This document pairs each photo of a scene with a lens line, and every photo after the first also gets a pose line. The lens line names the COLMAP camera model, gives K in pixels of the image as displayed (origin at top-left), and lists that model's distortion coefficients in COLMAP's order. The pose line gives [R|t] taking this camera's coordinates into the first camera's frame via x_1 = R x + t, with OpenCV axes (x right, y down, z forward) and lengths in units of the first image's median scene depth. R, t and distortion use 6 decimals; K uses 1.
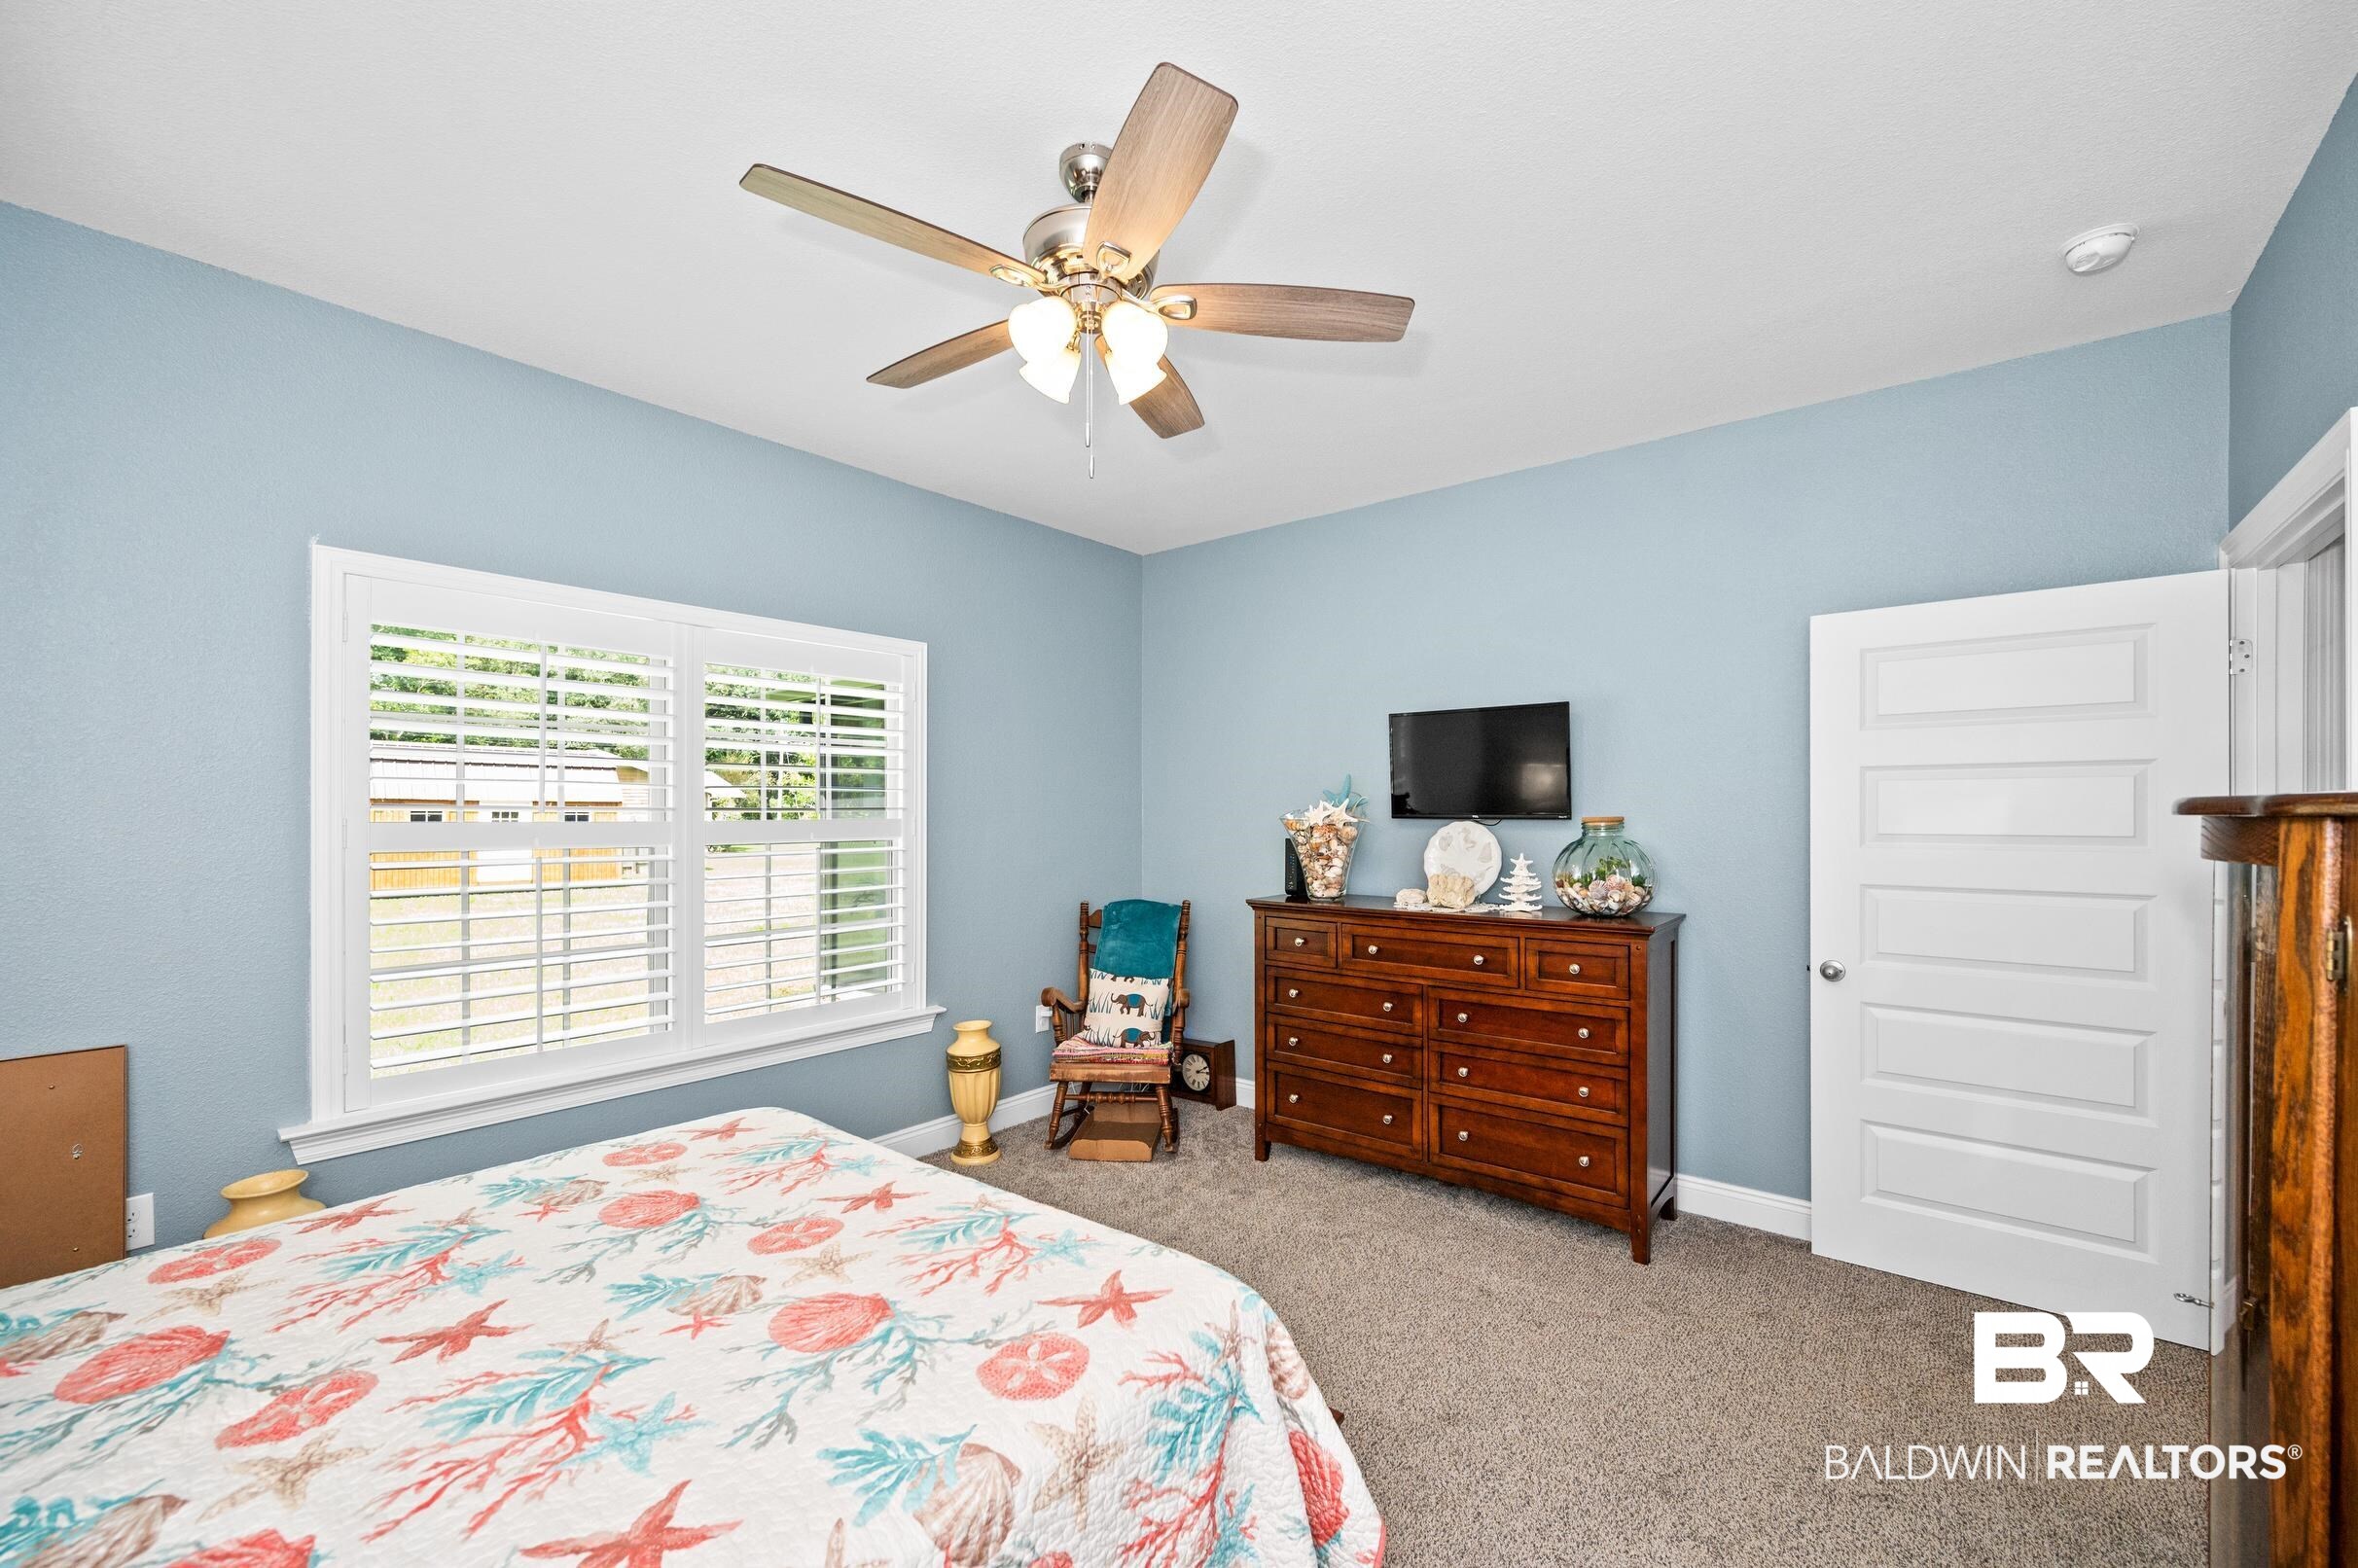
lens RADIAL K [[955.2, 0, 1181.3], [0, 955.2, 813.9], [0, 0, 1]] dist [0.000286, 0.000045]
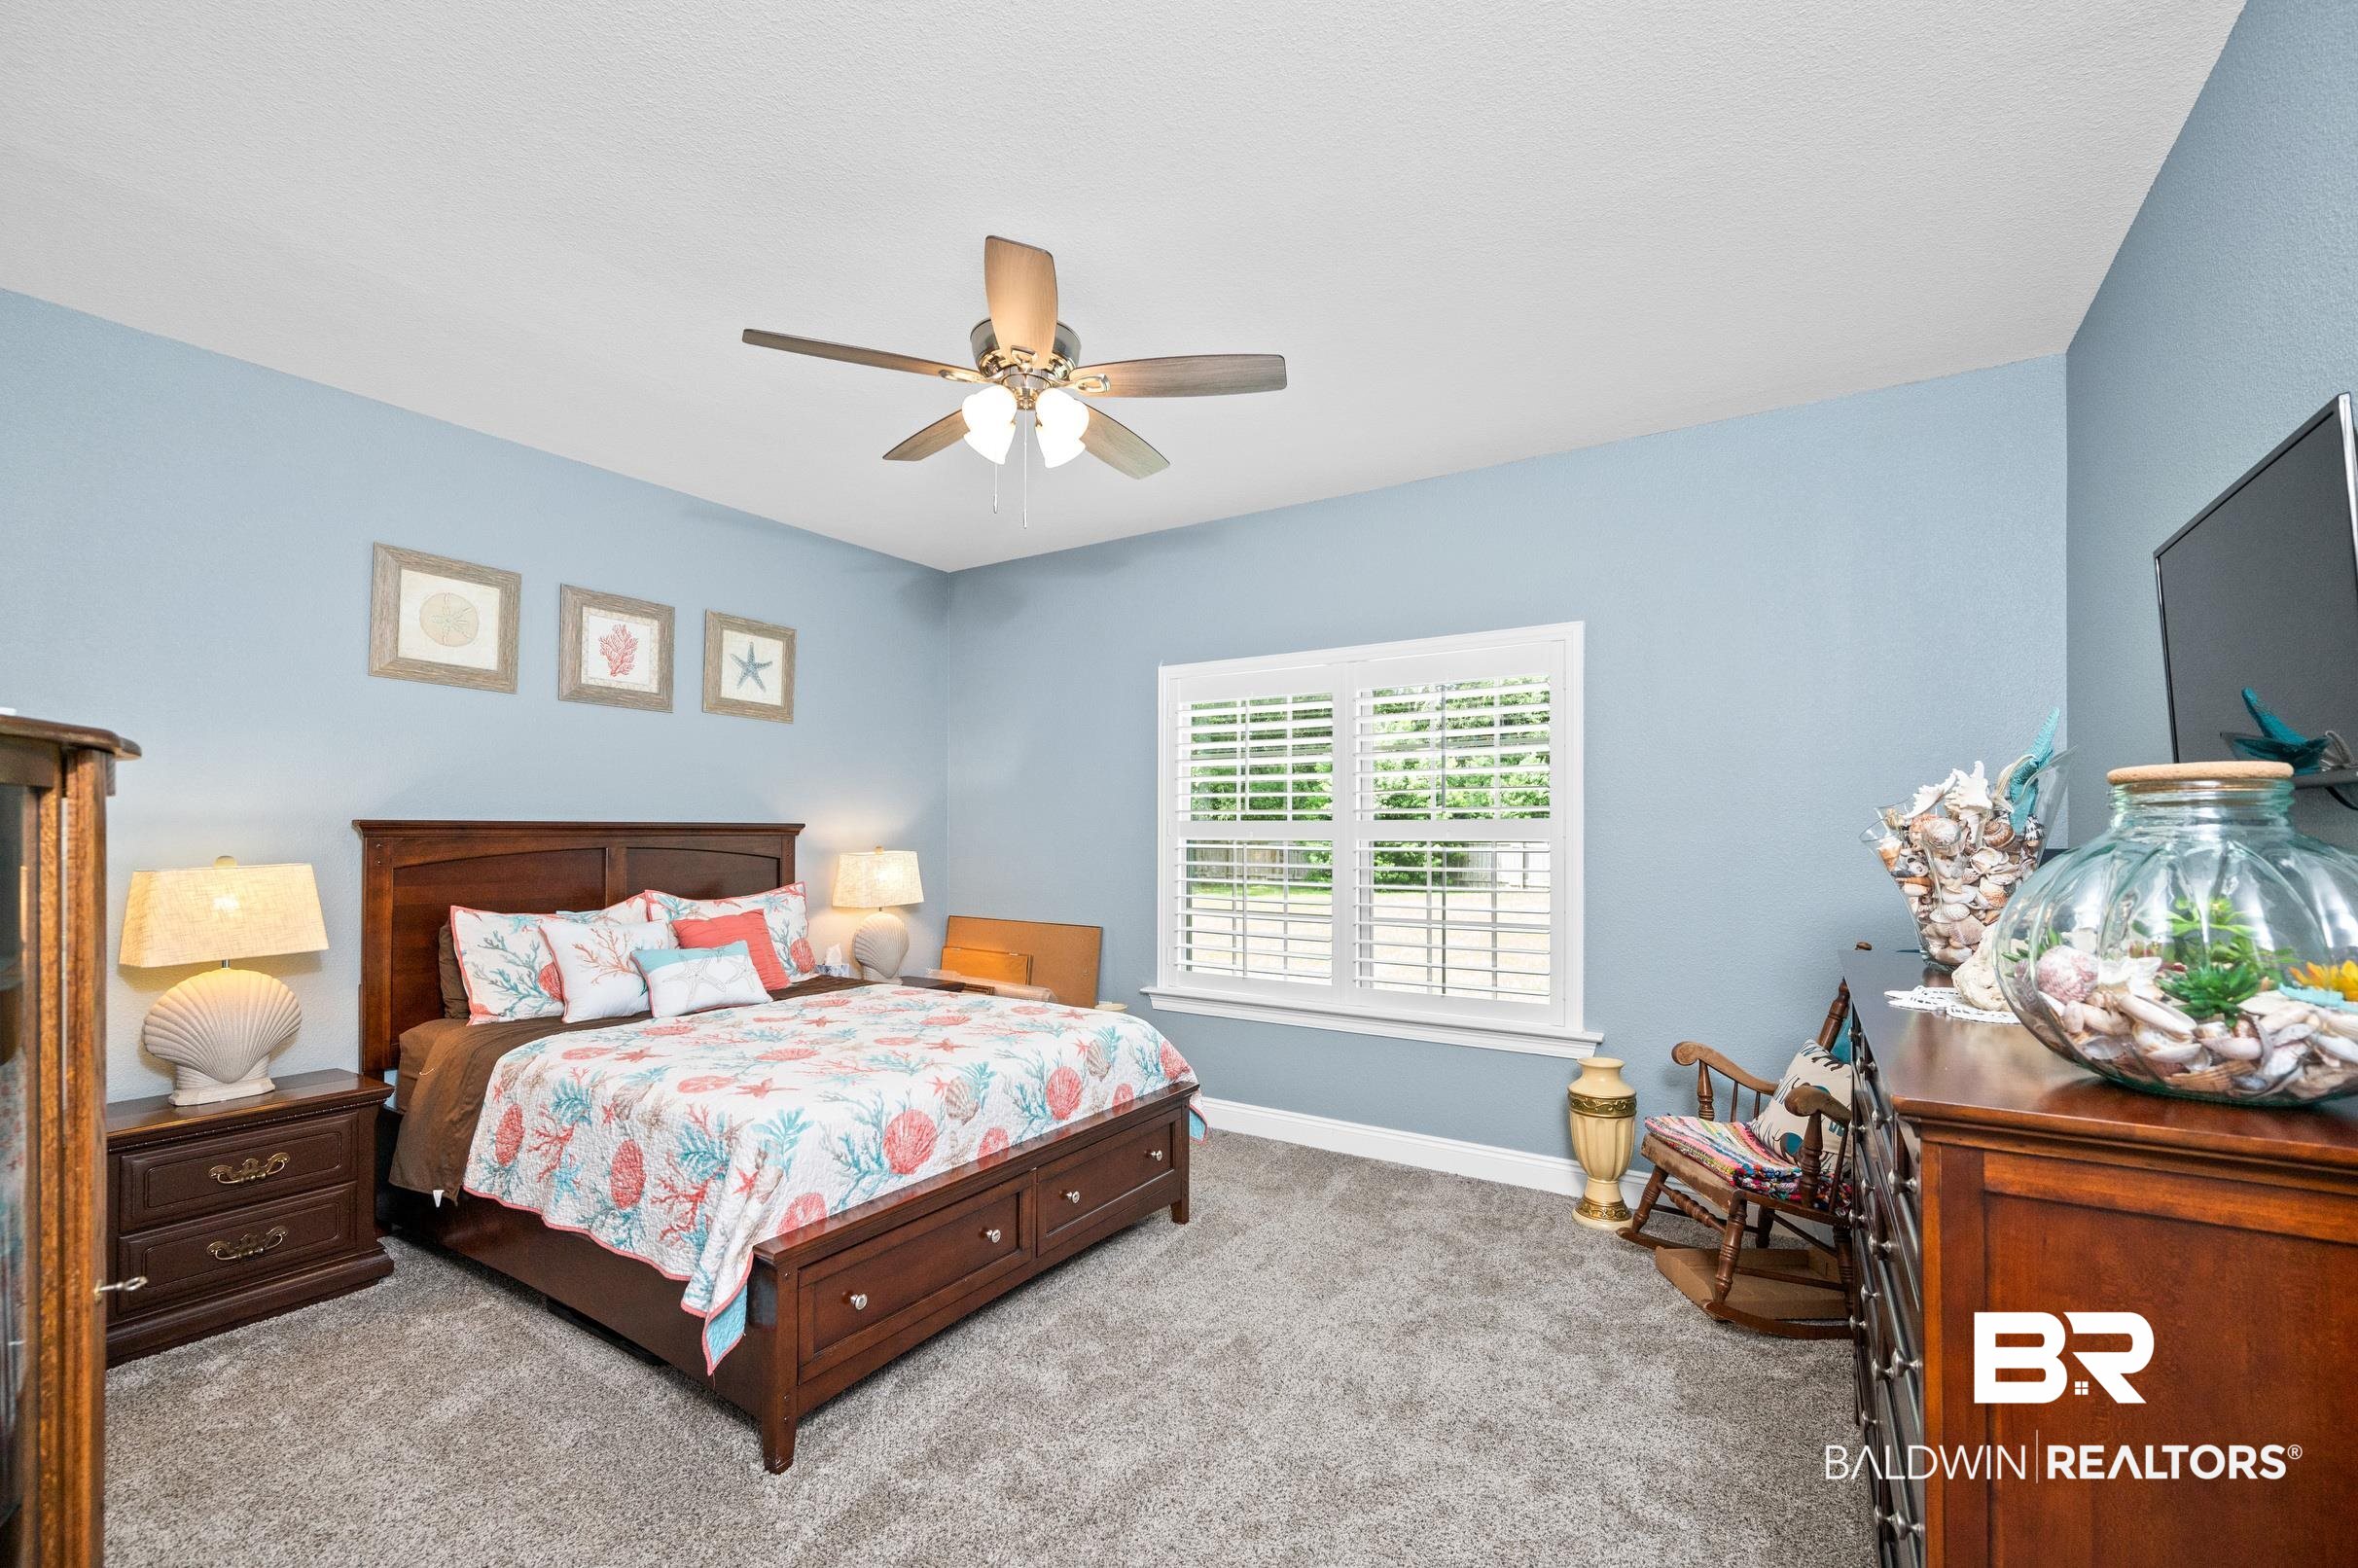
lens RADIAL K [[971.3, 0, 1177.4], [0, 971.3, 835.6], [0, 0, 1]] dist [0.000424, 0.000018]
pose [[0.111661, 0.002093, -0.993744, 0.829684], [-0.003439, 0.999993, 0.001719, 0.028404], [0.993740, 0.003225, 0.111668, 0.747317]]
